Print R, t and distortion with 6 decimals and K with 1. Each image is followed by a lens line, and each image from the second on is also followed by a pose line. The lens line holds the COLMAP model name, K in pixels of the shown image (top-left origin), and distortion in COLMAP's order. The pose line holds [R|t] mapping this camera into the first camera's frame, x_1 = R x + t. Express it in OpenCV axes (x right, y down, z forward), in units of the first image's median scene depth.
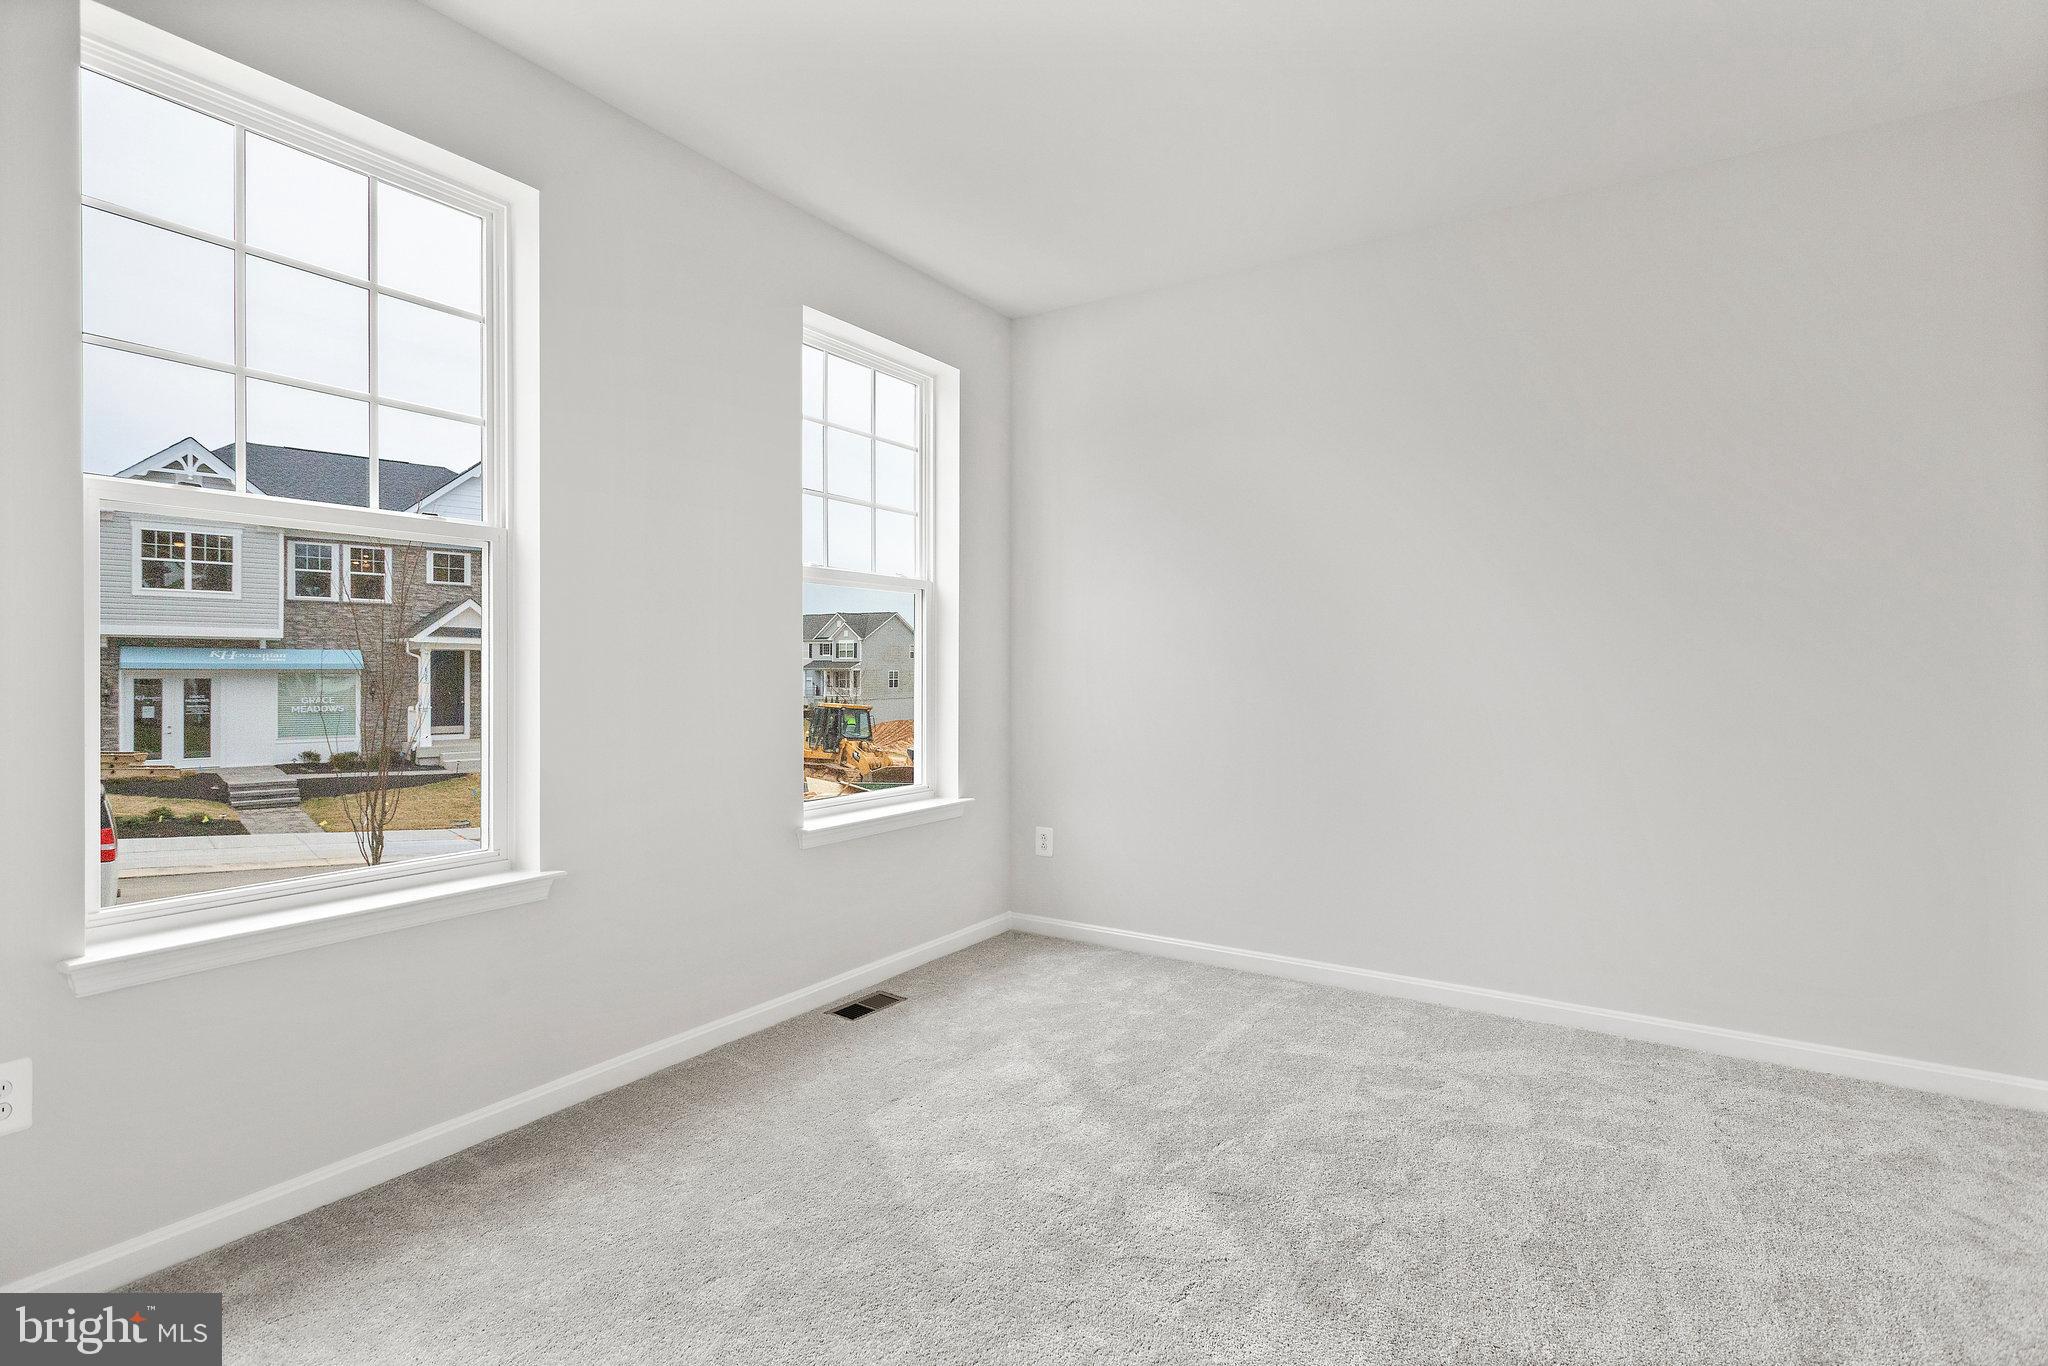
lens RADIAL K [[977.4, 0, 1026.6], [0, 977.4, 673.0], [0, 0, 1]] dist [0.004718, -0.000576]
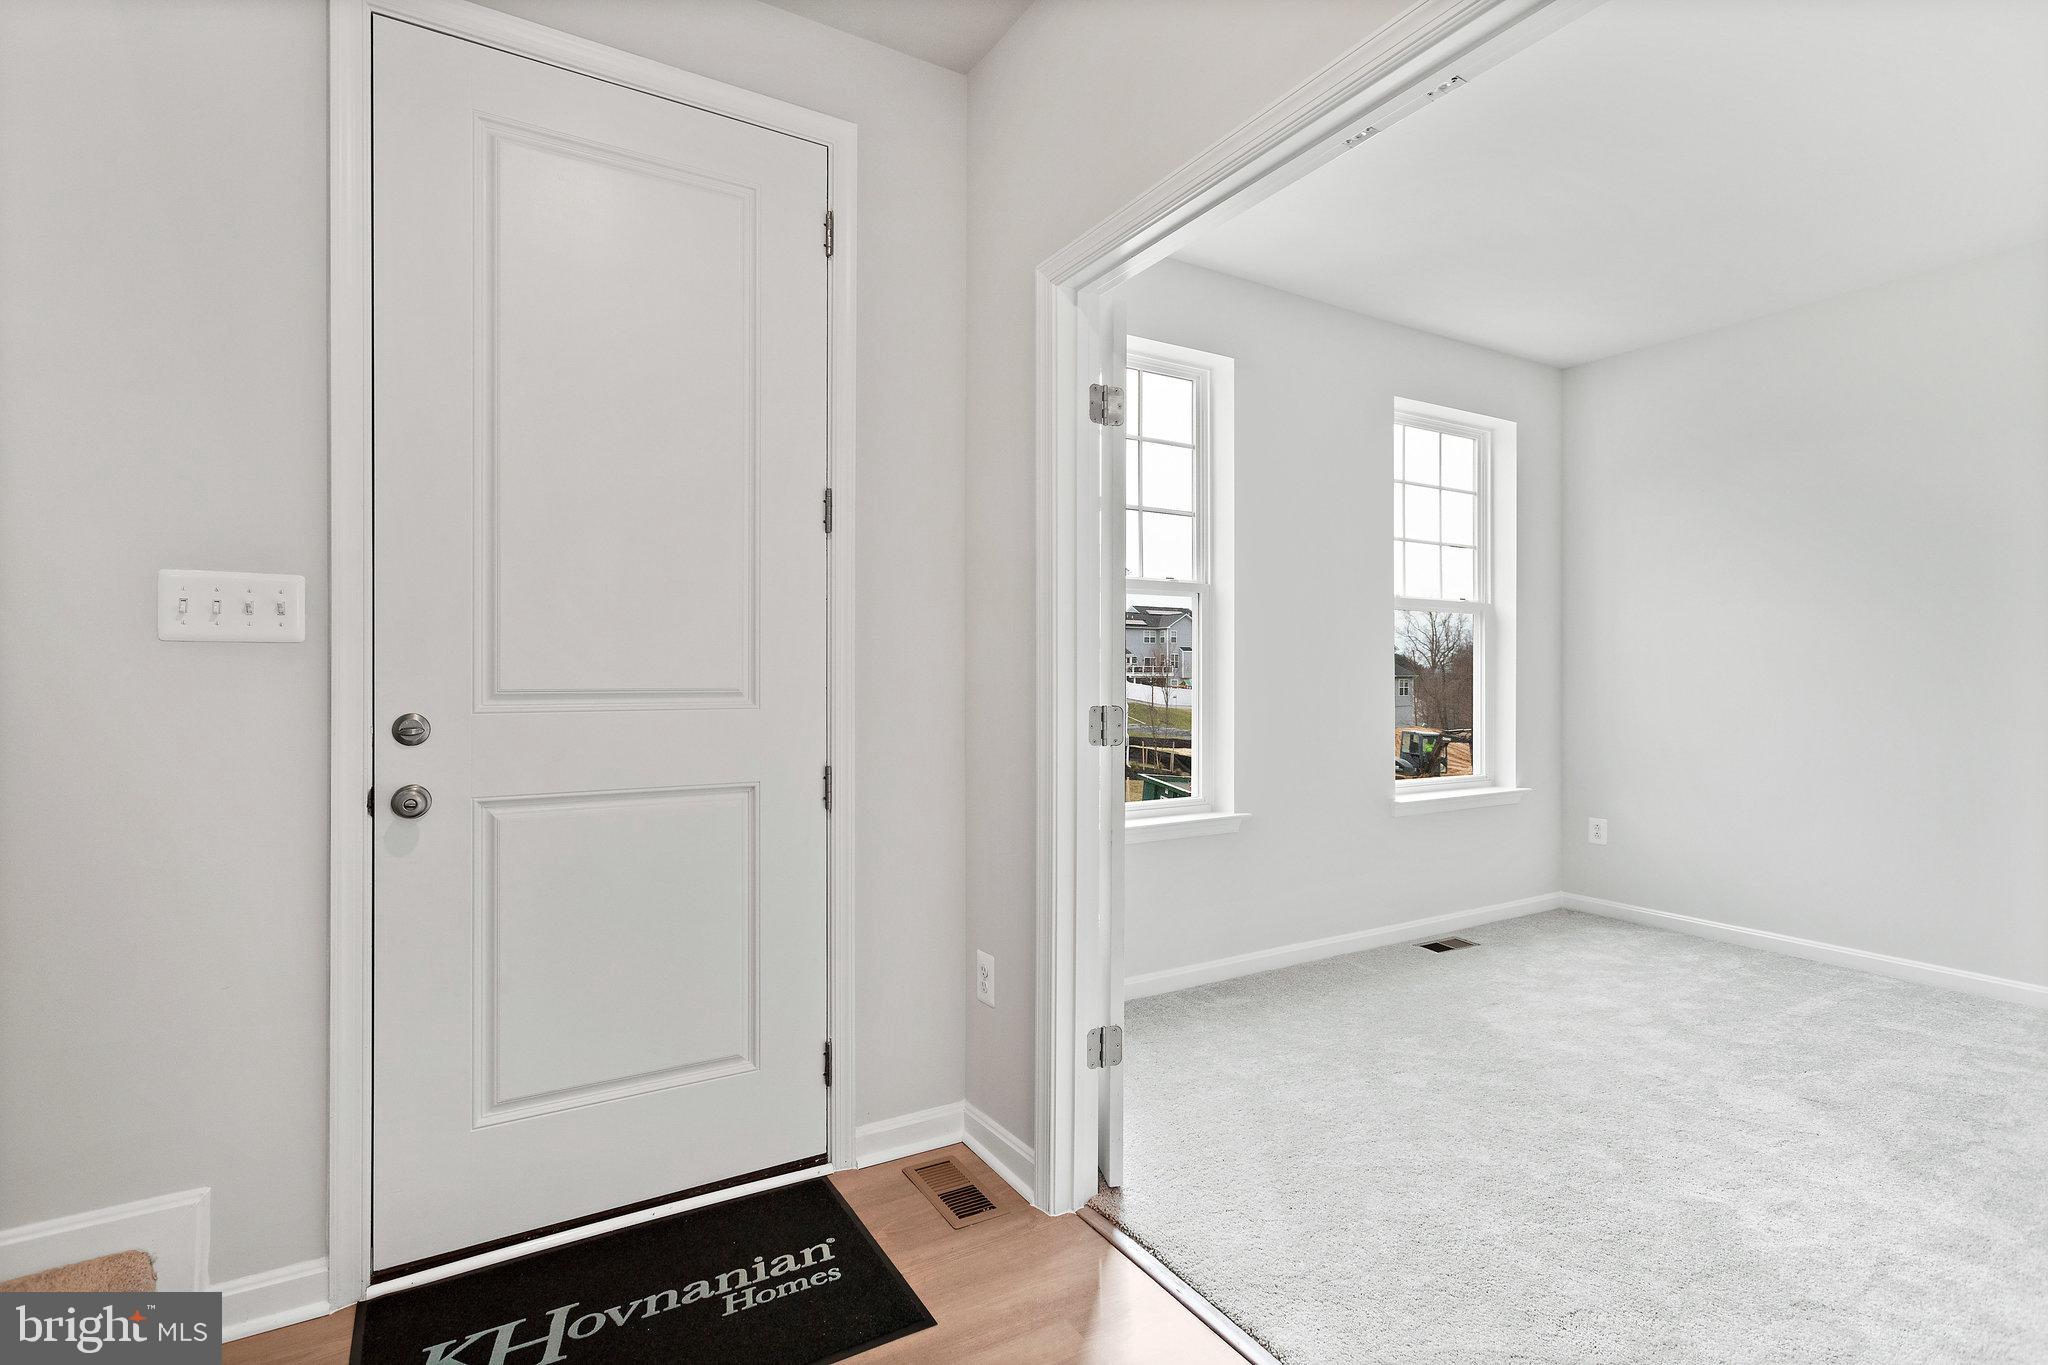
lens RADIAL K [[977.4, 0, 1016.4], [0, 977.4, 675.3], [0, 0, 1]] dist [0.004718, -0.000576]
pose [[0.896179, 0.000467, -0.443691, -0.111400], [-0.002482, 0.999989, -0.003962, -0.000718], [0.443685, 0.004652, 0.896171, -0.414131]]
